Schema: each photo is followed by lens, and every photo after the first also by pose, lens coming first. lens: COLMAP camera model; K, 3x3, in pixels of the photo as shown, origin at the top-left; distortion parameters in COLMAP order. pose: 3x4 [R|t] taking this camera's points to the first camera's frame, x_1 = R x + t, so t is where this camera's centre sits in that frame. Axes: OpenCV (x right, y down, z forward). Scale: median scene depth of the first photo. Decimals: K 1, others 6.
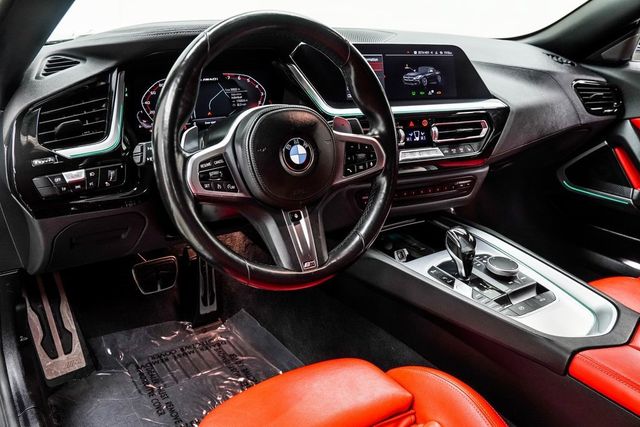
lens RADIAL K [[585.2, 0, 320.2], [0, 585.2, 210.3], [0, 0, 1]] dist [-0.059184, 0.126571]
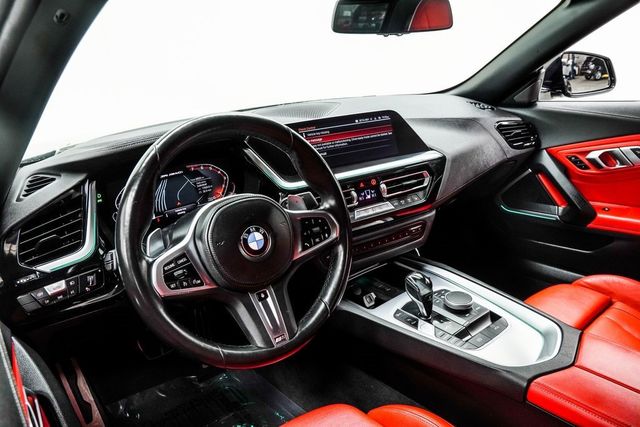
lens RADIAL K [[484.4, 0, 317.7], [0, 484.4, 210.5], [0, 0, 1]] dist [-0.121640, 0.077223]
pose [[0.990770, -0.133280, 0.024739, 0.050777], [0.134362, 0.989721, -0.048971, -0.076935], [-0.017958, 0.051843, 0.998494, 0.087407]]
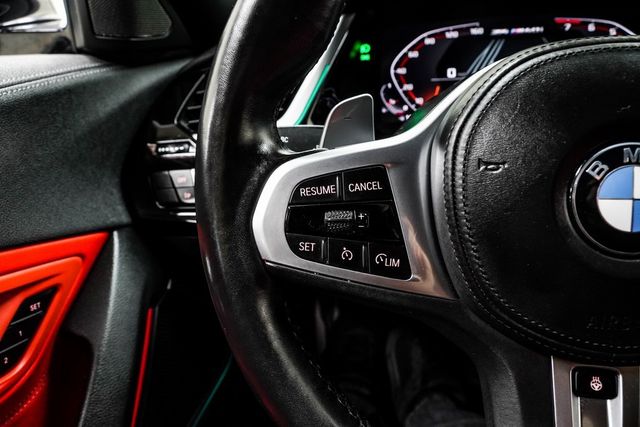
lens RADIAL K [[484.4, 0, 315.8], [0, 484.4, 215.9], [0, 0, 1]] dist [-0.121640, 0.077223]
pose [[0.670775, 0.179417, -0.719632, 0.020089], [-0.167380, 0.981887, 0.088785, -0.068376], [0.722527, 0.060897, 0.688656, 0.610263]]
